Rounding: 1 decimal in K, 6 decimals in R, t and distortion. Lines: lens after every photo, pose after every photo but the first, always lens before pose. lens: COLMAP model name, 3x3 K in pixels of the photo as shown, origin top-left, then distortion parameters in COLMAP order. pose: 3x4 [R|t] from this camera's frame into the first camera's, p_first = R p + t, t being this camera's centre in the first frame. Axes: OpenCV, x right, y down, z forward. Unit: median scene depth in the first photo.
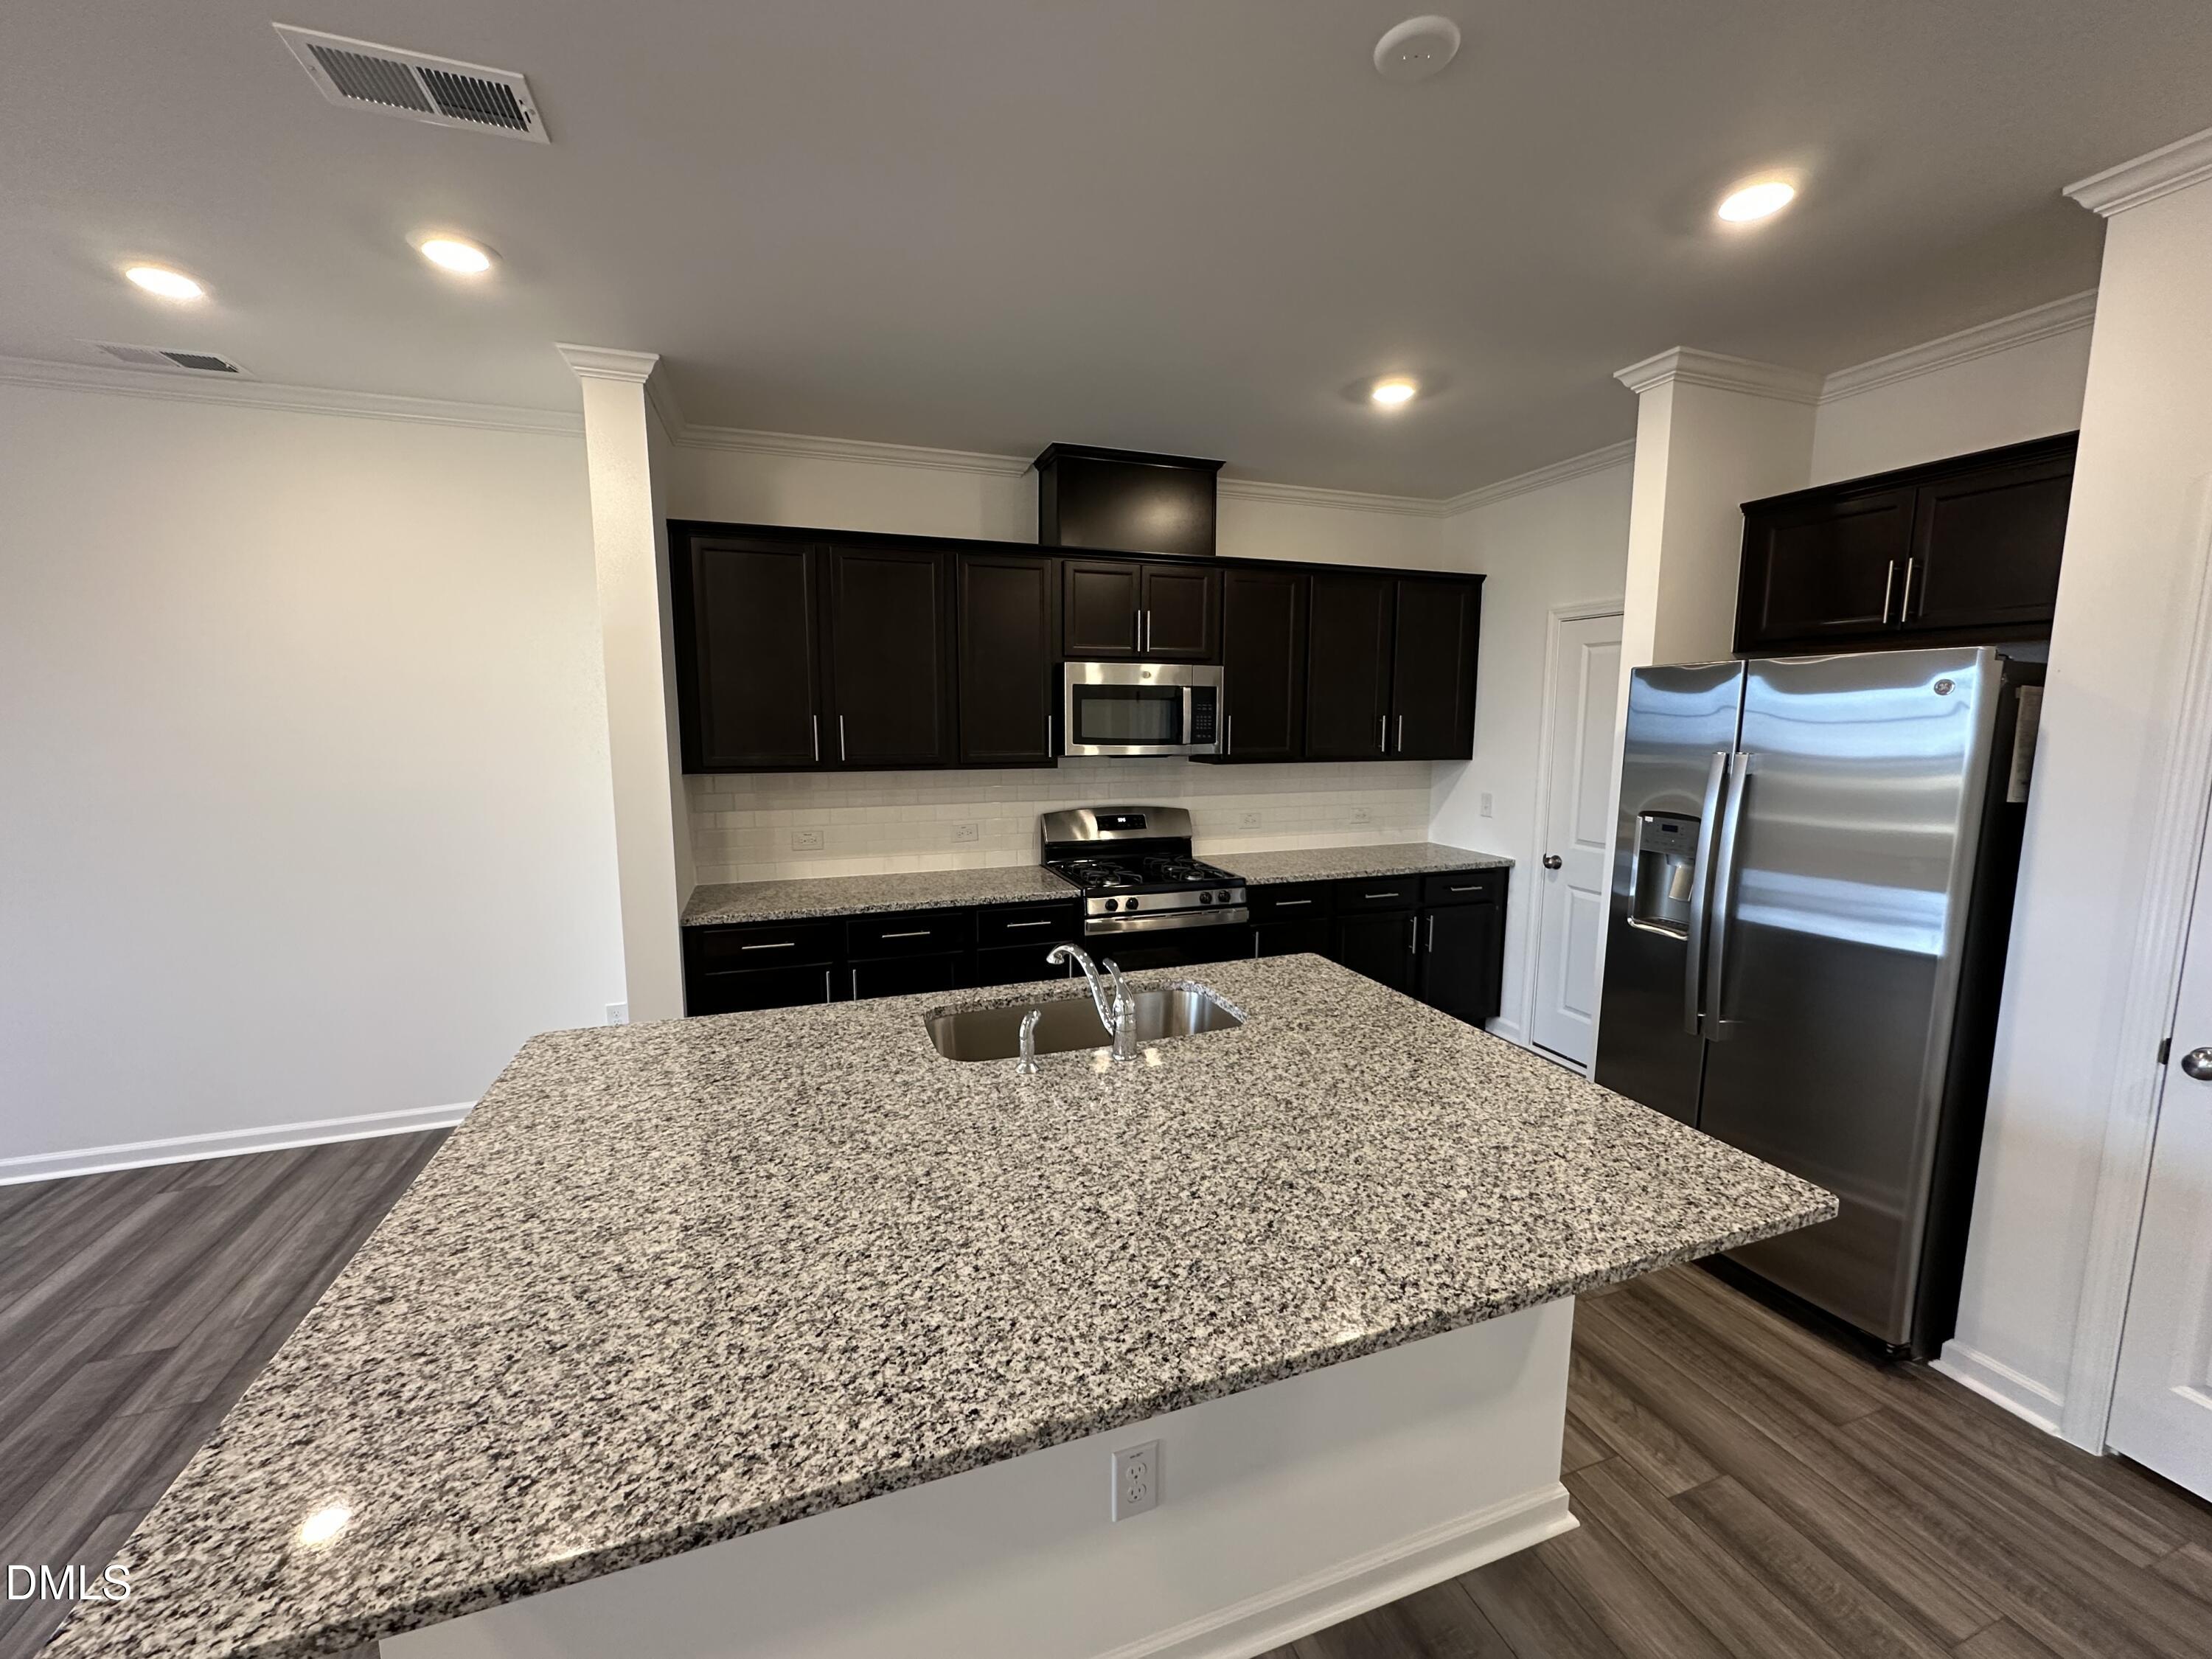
lens RADIAL K [[877.4, 0, 1109.2], [0, 877.4, 828.3], [0, 0, 1]] dist [-0.002323, 0.000403]
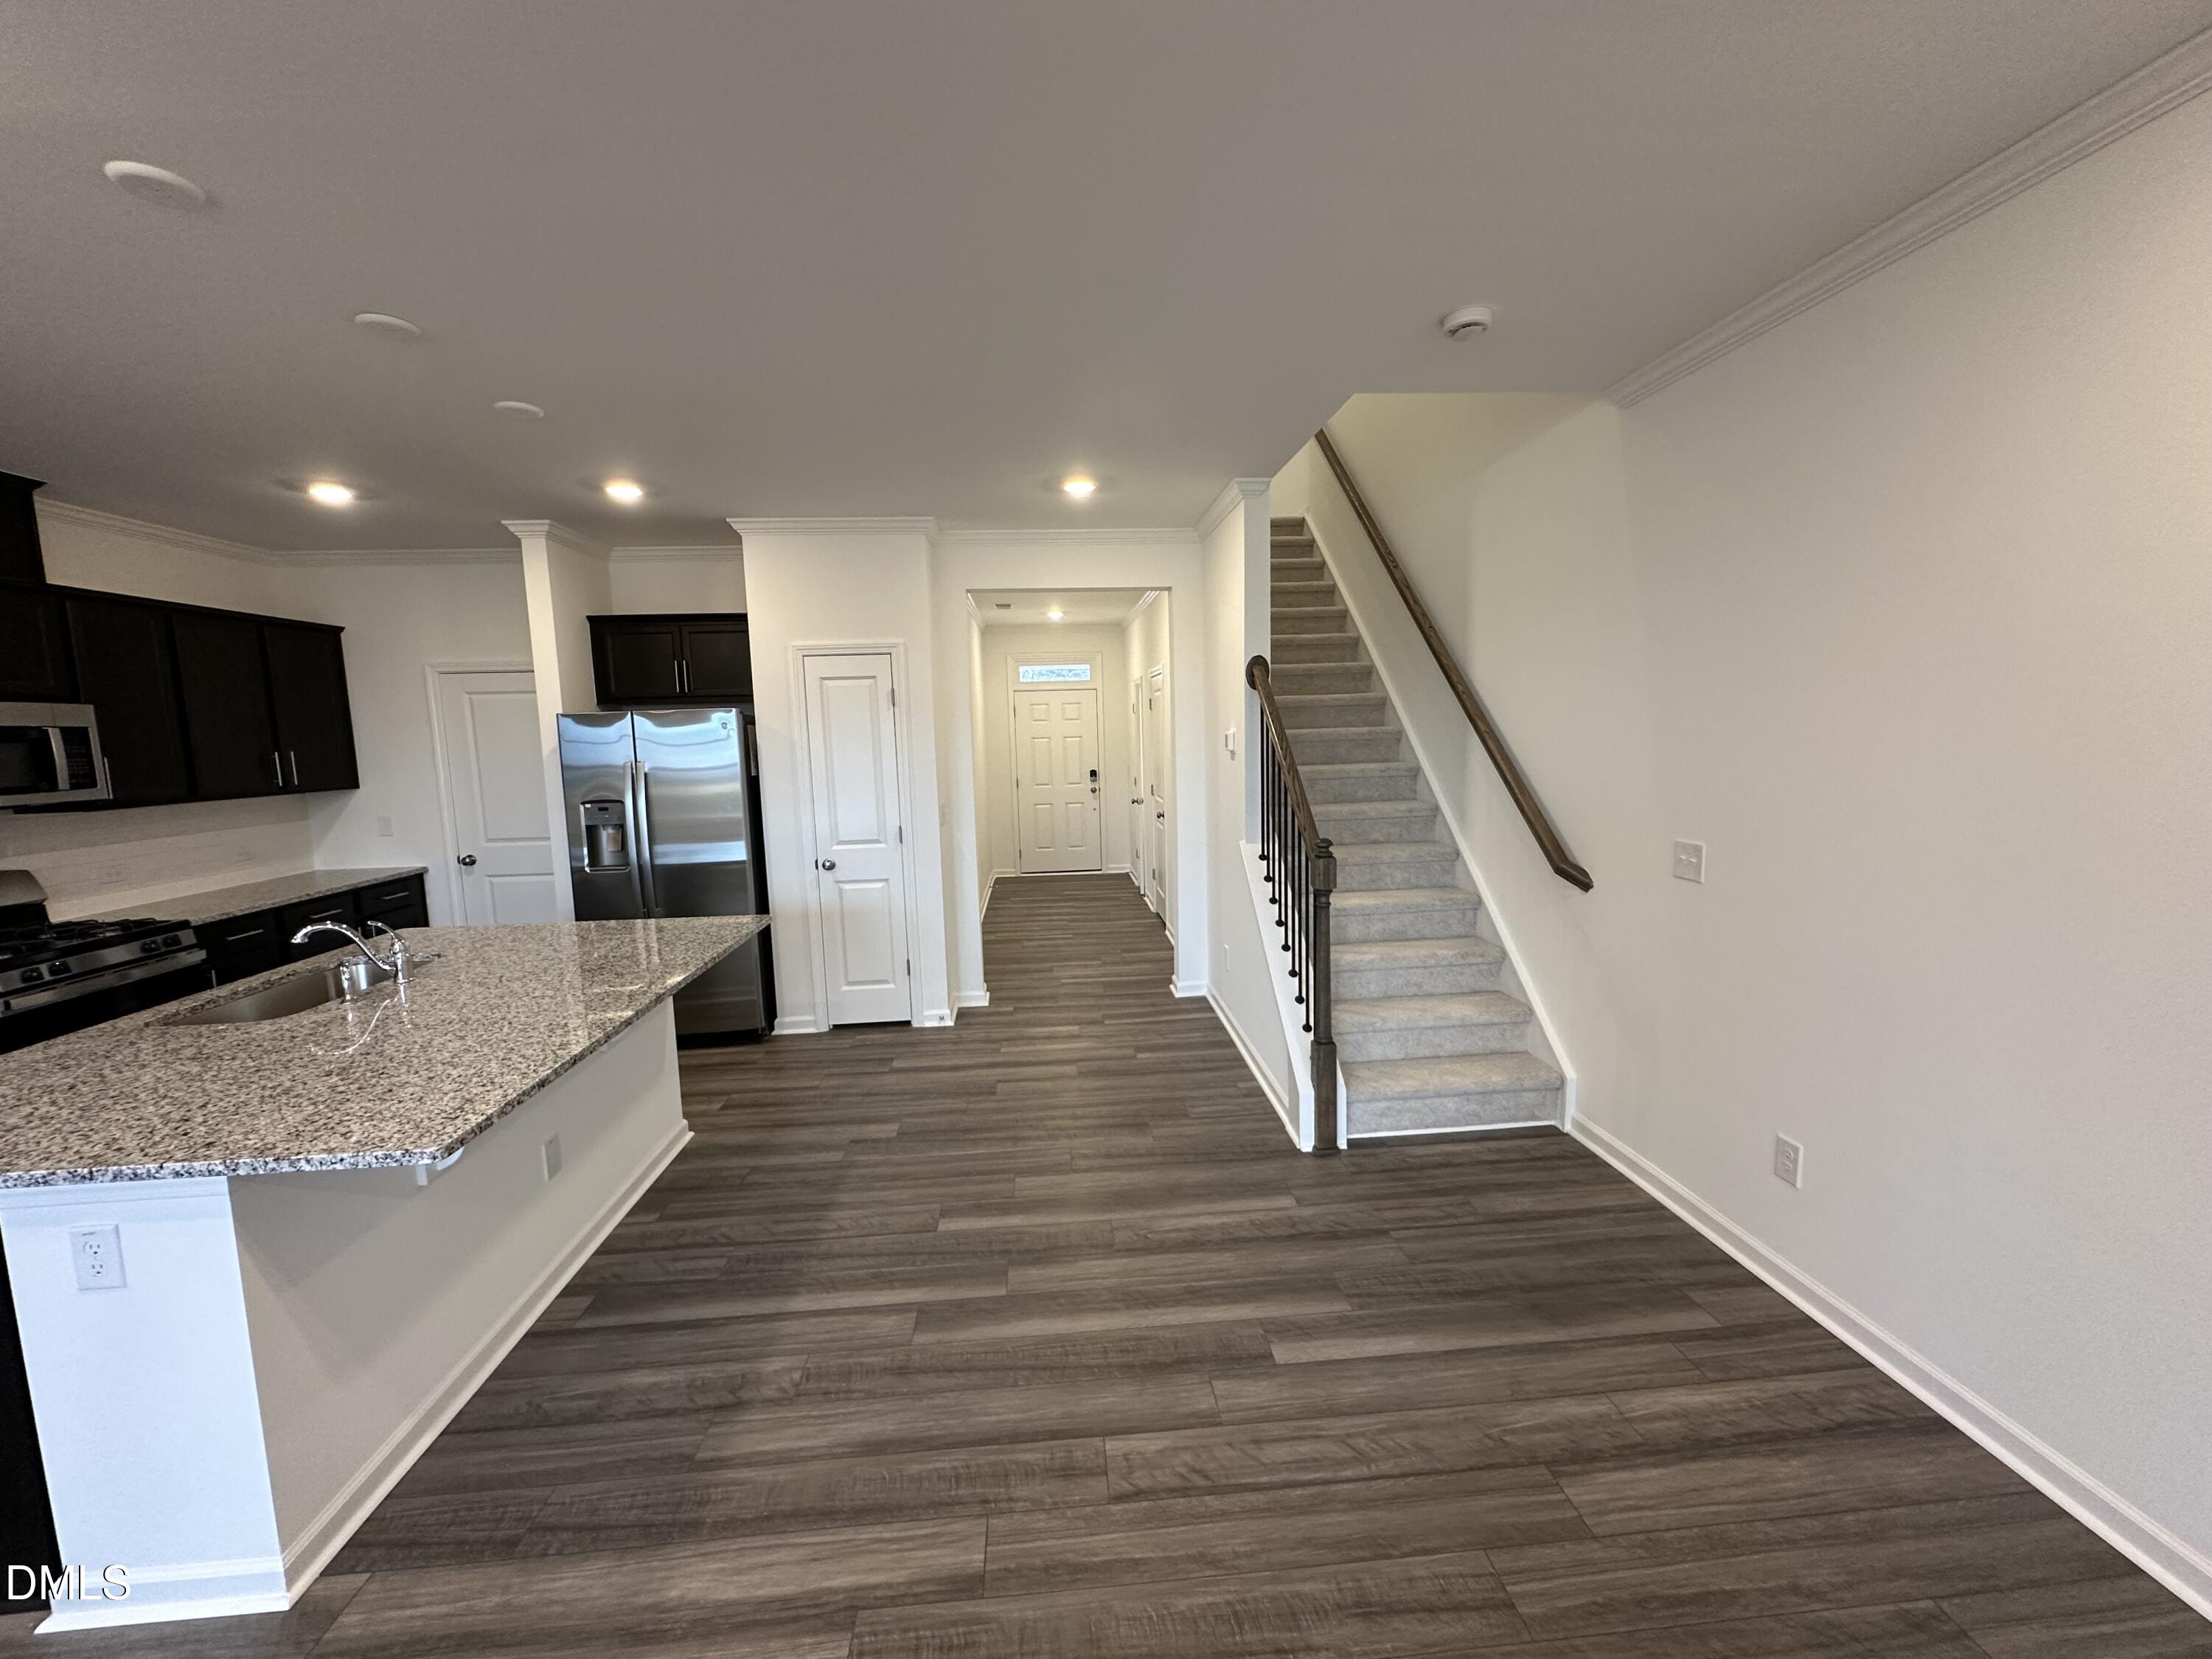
lens RADIAL K [[887.4, 0, 1113.2], [0, 887.4, 831.3], [0, 0, 1]] dist [-0.000115, 0.000174]
pose [[0.258923, -0.121573, 0.958217, -0.794750], [0.152040, 0.984810, 0.083864, 0.051082], [-0.953857, 0.123973, 0.273474, -0.423243]]
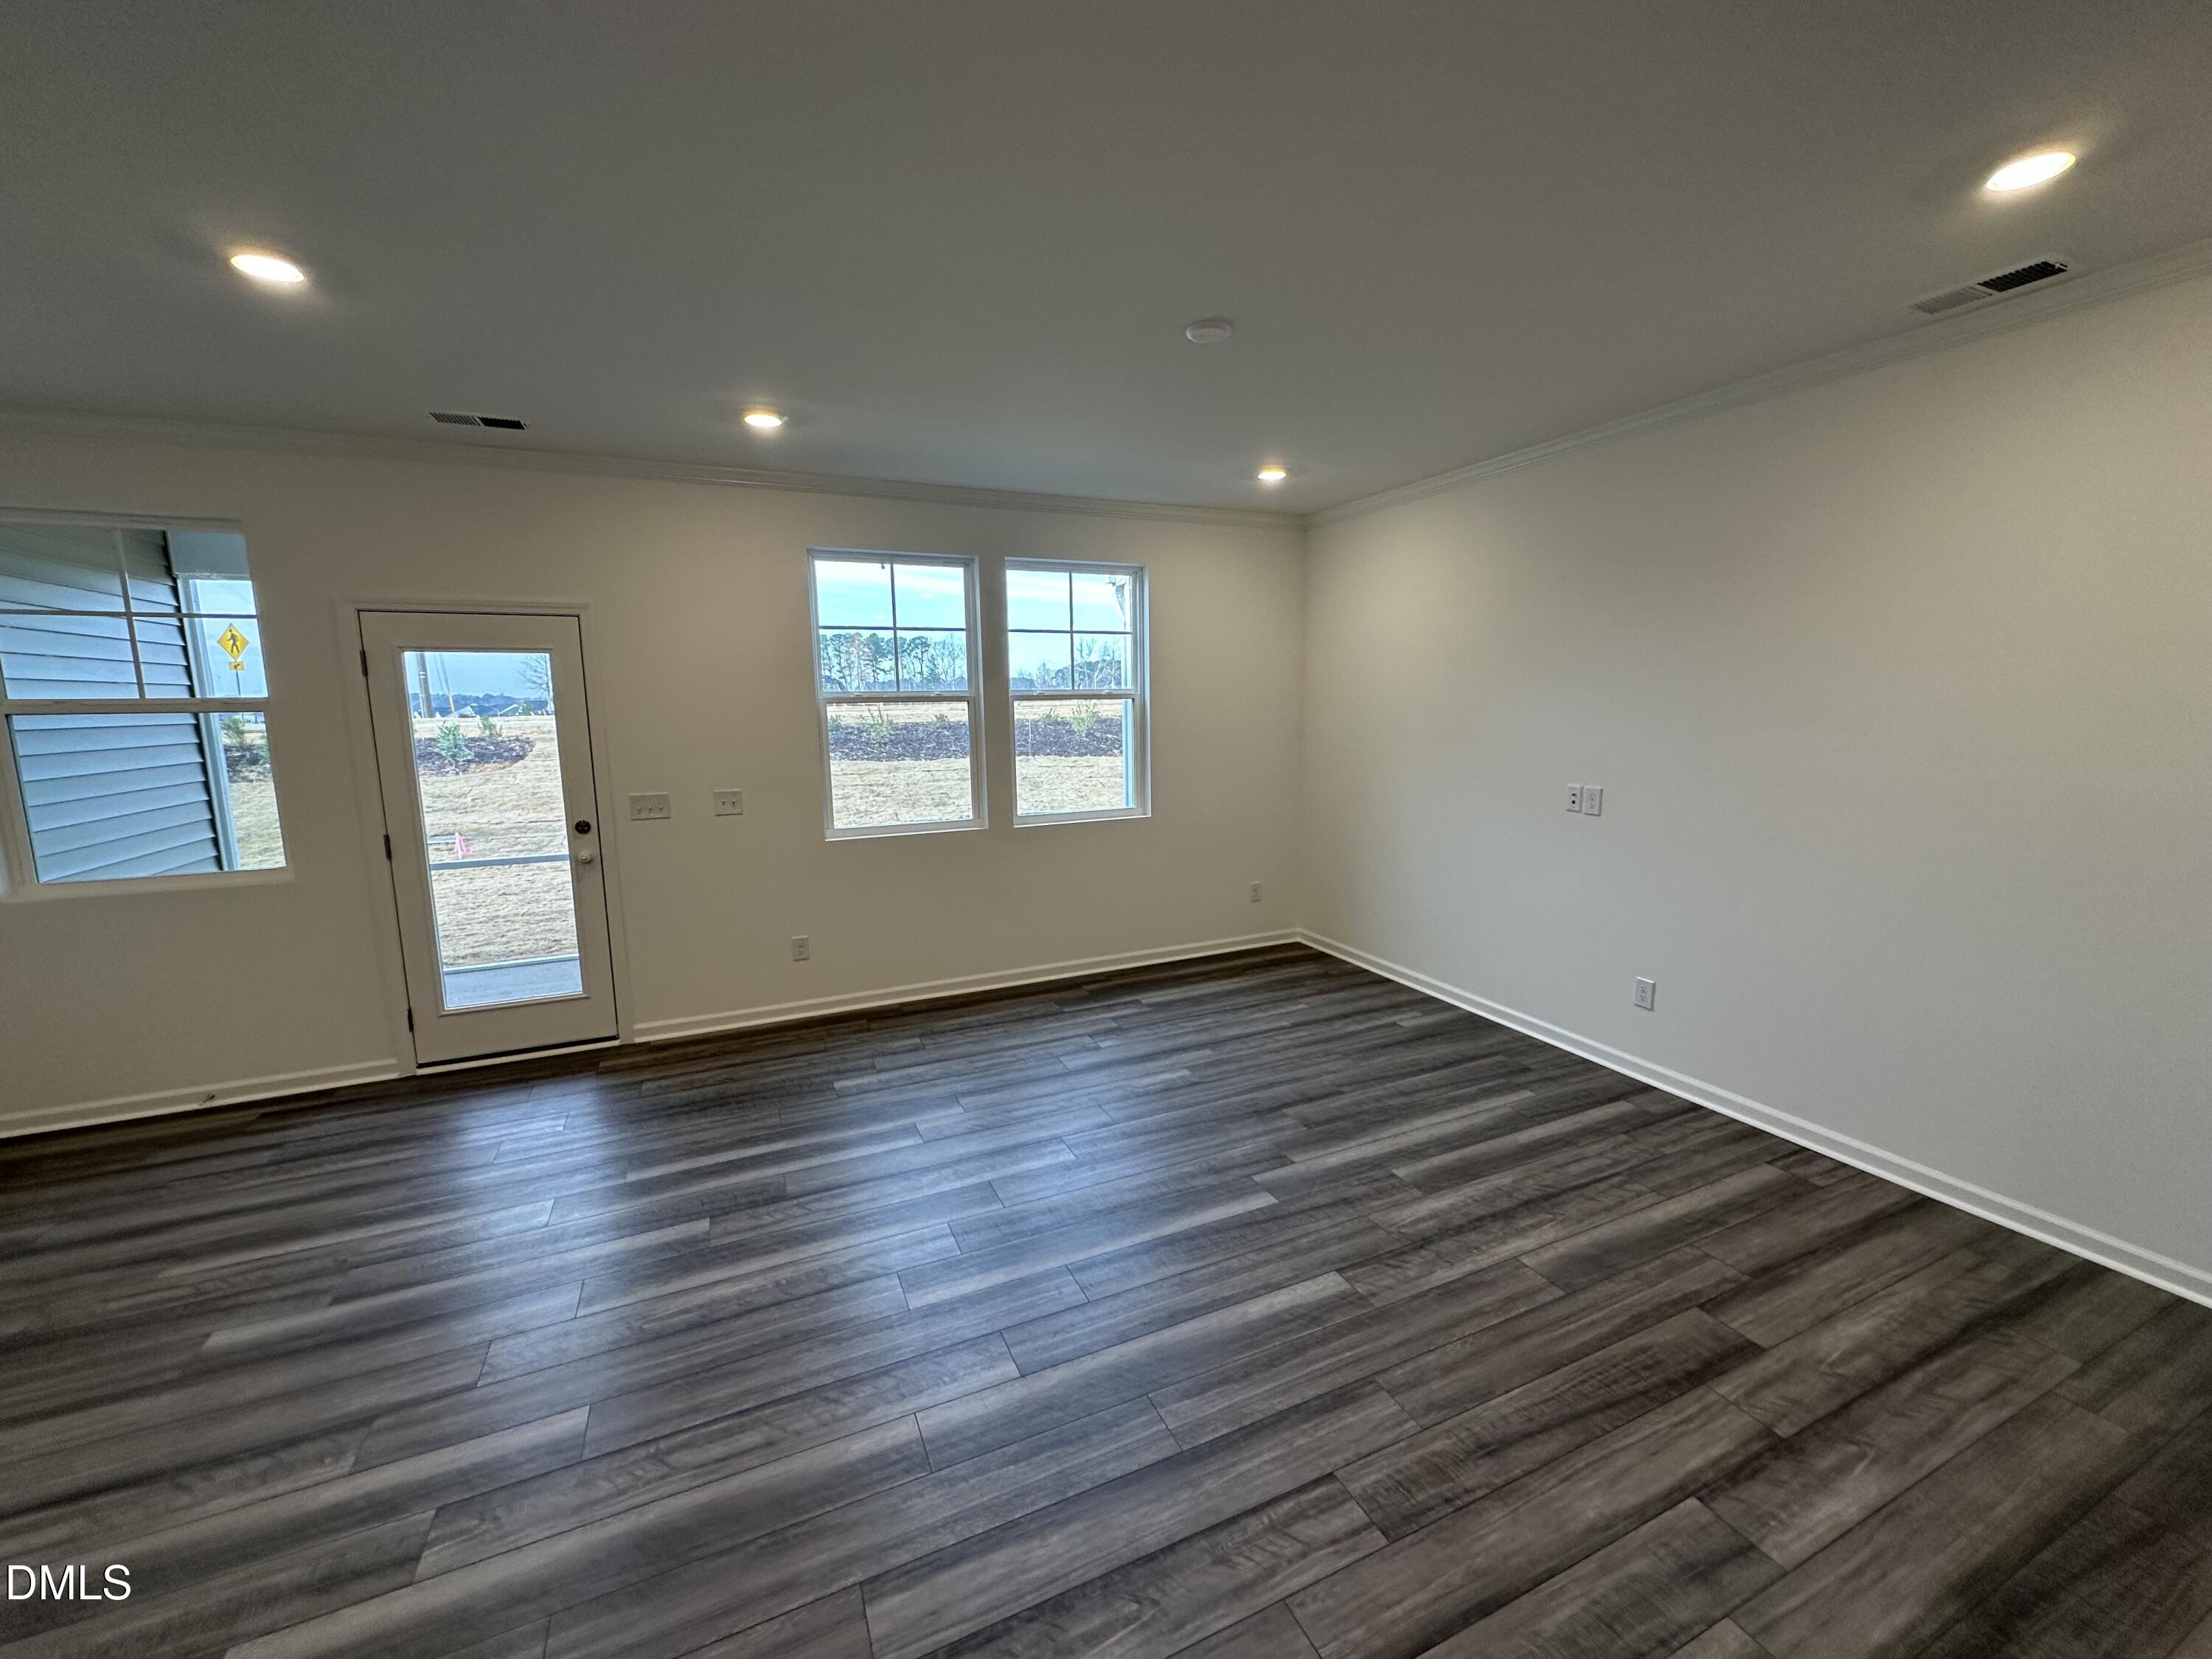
lens RADIAL K [[877.4, 0, 1109.2], [0, 877.4, 828.3], [0, 0, 1]] dist [-0.002323, 0.000403]
pose [[0.079684, 0.139430, -0.987021, -0.219163], [-0.115158, 0.984827, 0.129823, -0.018910], [0.990146, 0.103319, 0.094531, 0.111839]]
